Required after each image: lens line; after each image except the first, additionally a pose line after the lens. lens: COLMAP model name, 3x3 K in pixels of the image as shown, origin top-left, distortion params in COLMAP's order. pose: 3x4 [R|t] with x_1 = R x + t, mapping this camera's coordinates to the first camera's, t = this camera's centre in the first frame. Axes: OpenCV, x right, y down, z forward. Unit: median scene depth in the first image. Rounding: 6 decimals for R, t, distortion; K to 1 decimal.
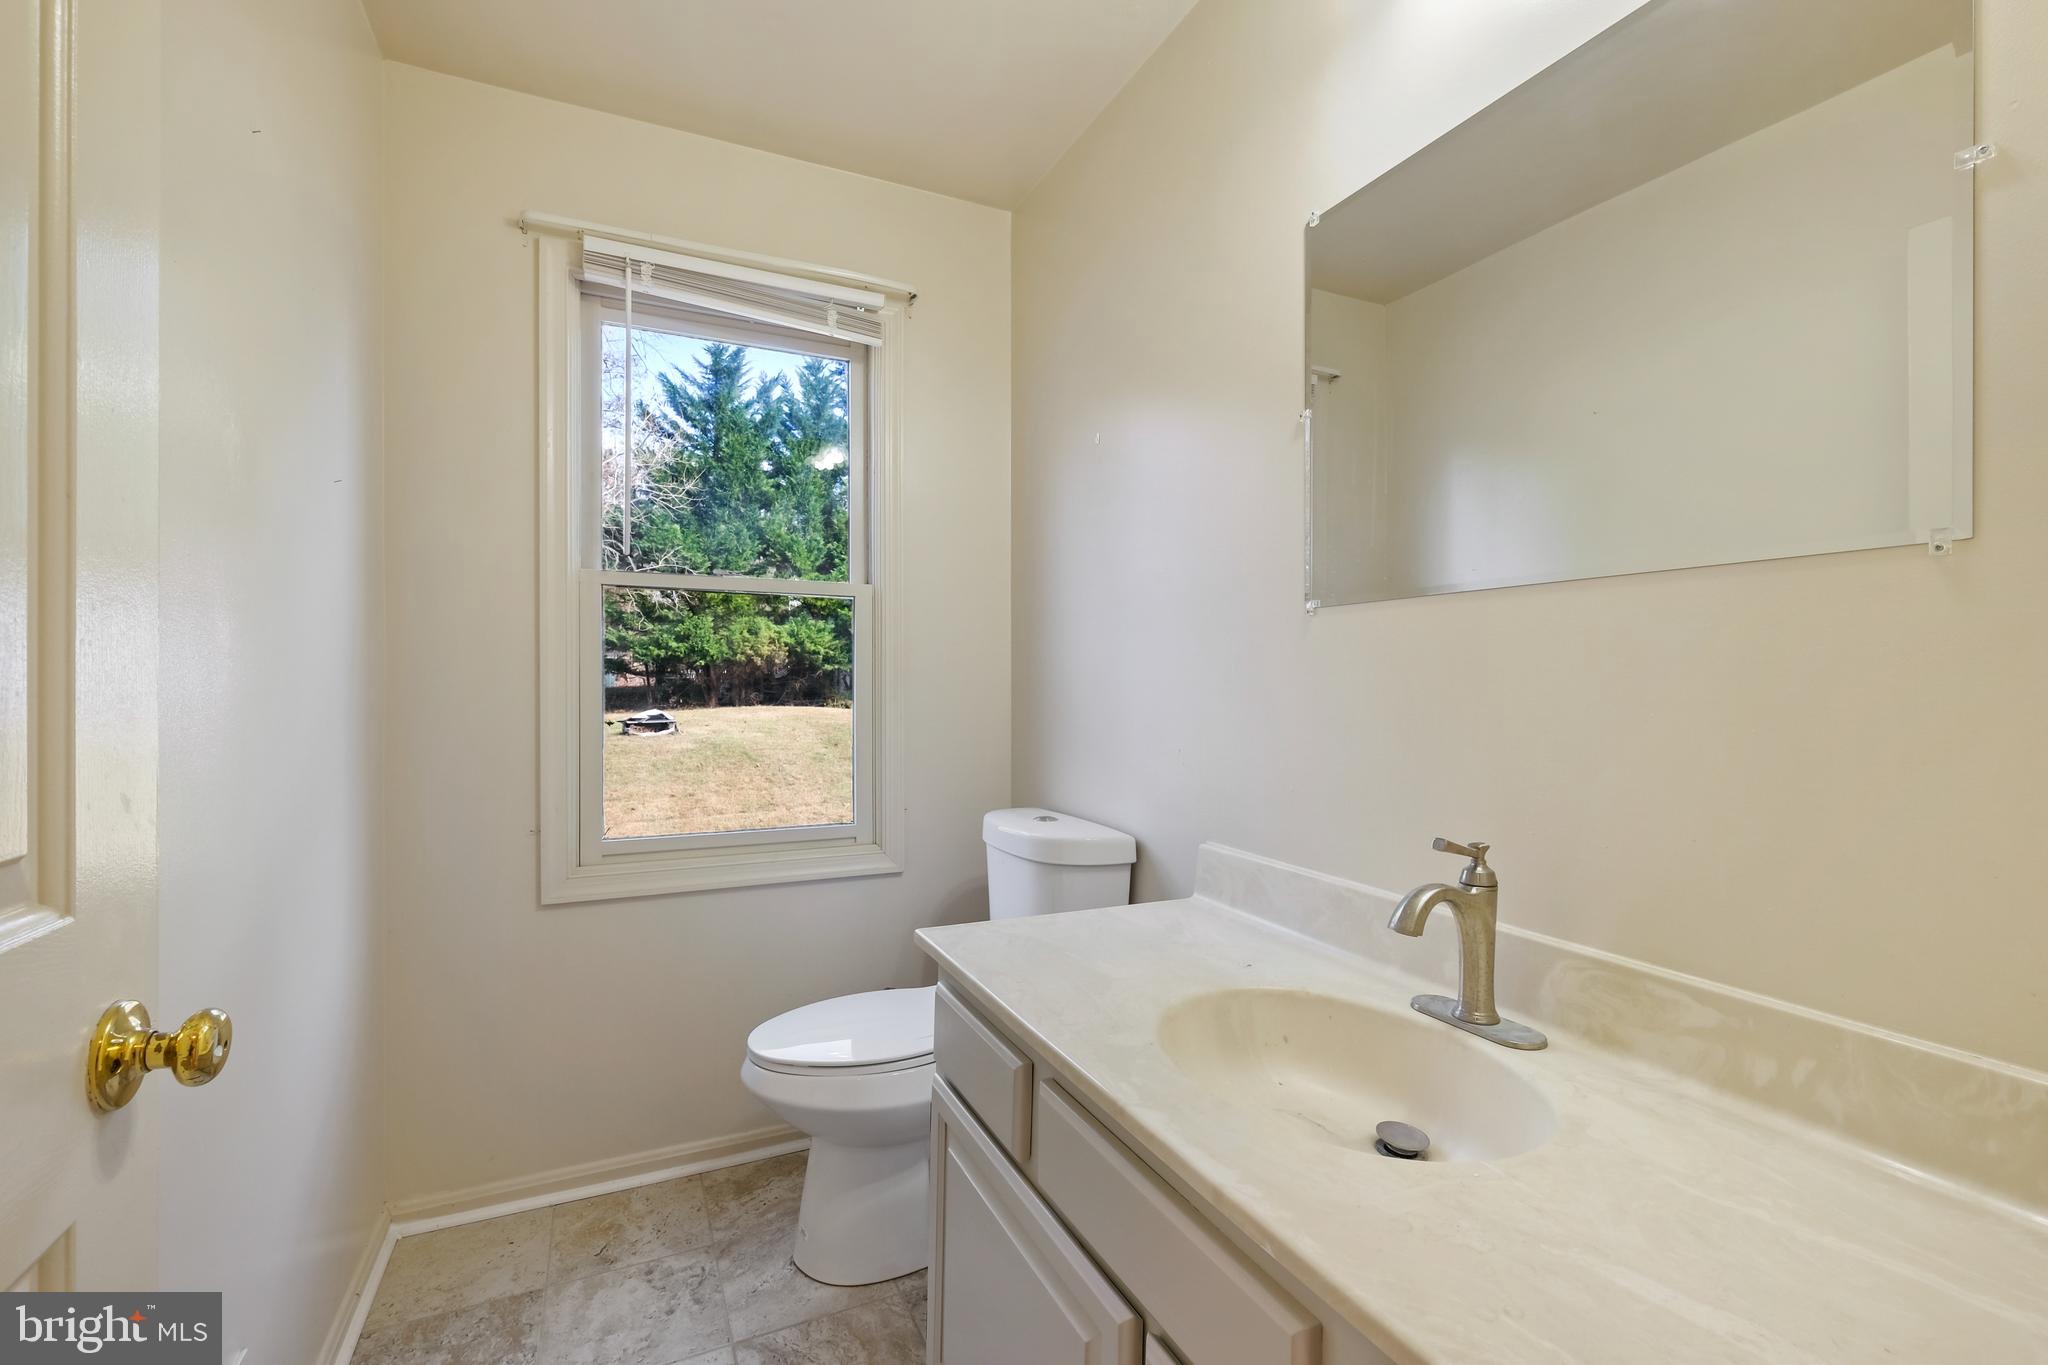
lens RADIAL K [[894.2, 0, 1030.3], [0, 894.2, 685.7], [0, 0, 1]] dist [-0.006786, 0.000816]
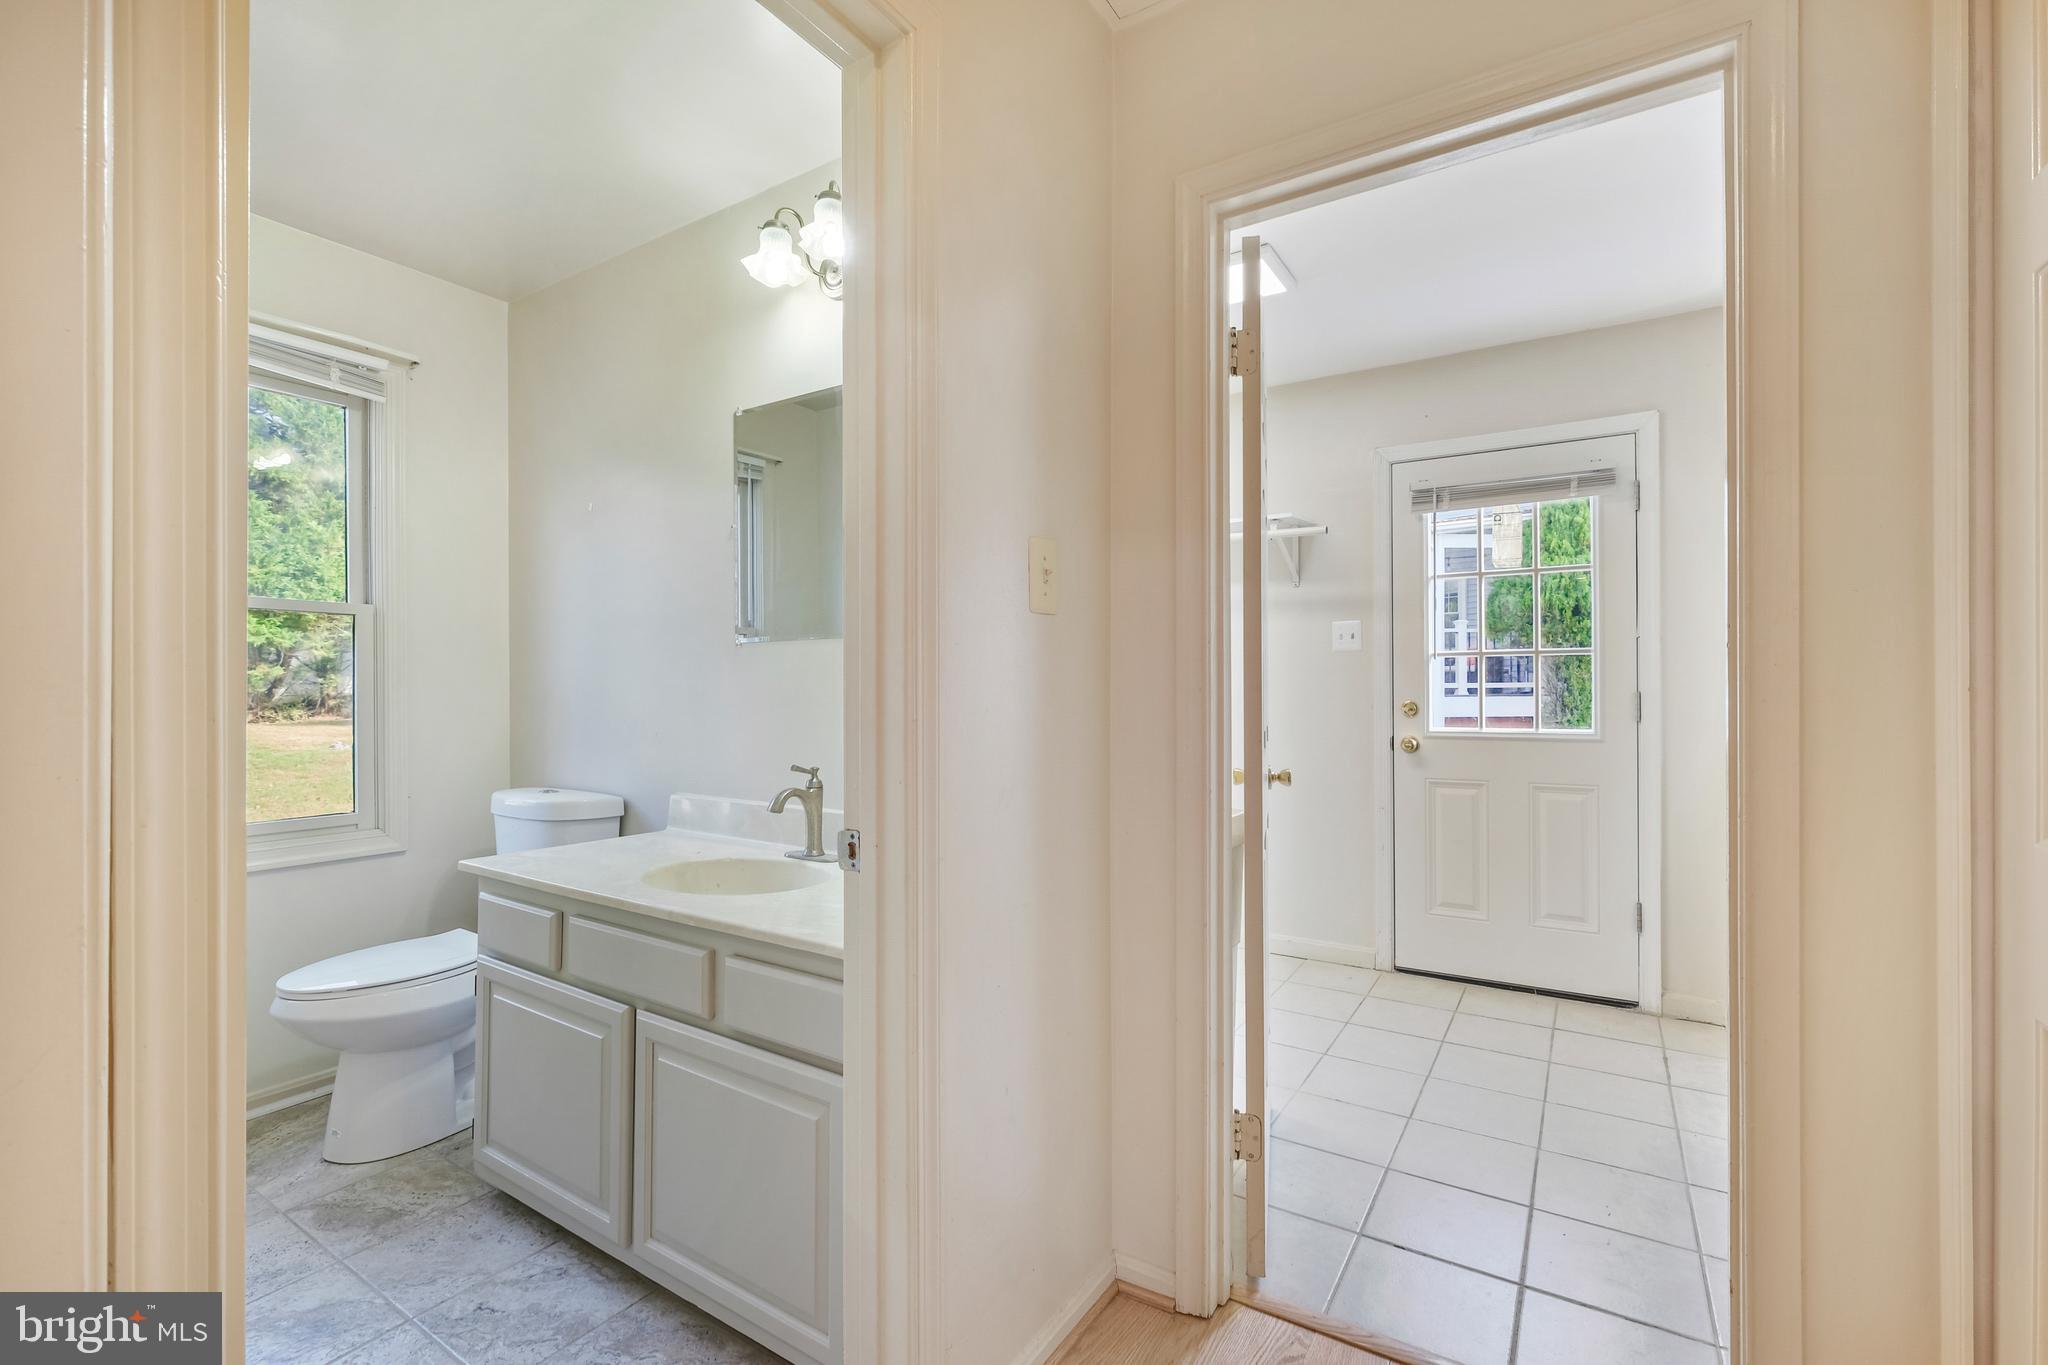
lens RADIAL K [[880.8, 0, 1026.8], [0, 880.8, 691.5], [0, 0, 1]] dist [-0.006476, 0.000056]
pose [[0.848965, -0.005413, 0.528422, -0.079992], [0.006637, 0.999978, -0.000419, 0.007178], [-0.528408, 0.003863, 0.848982, -0.554875]]
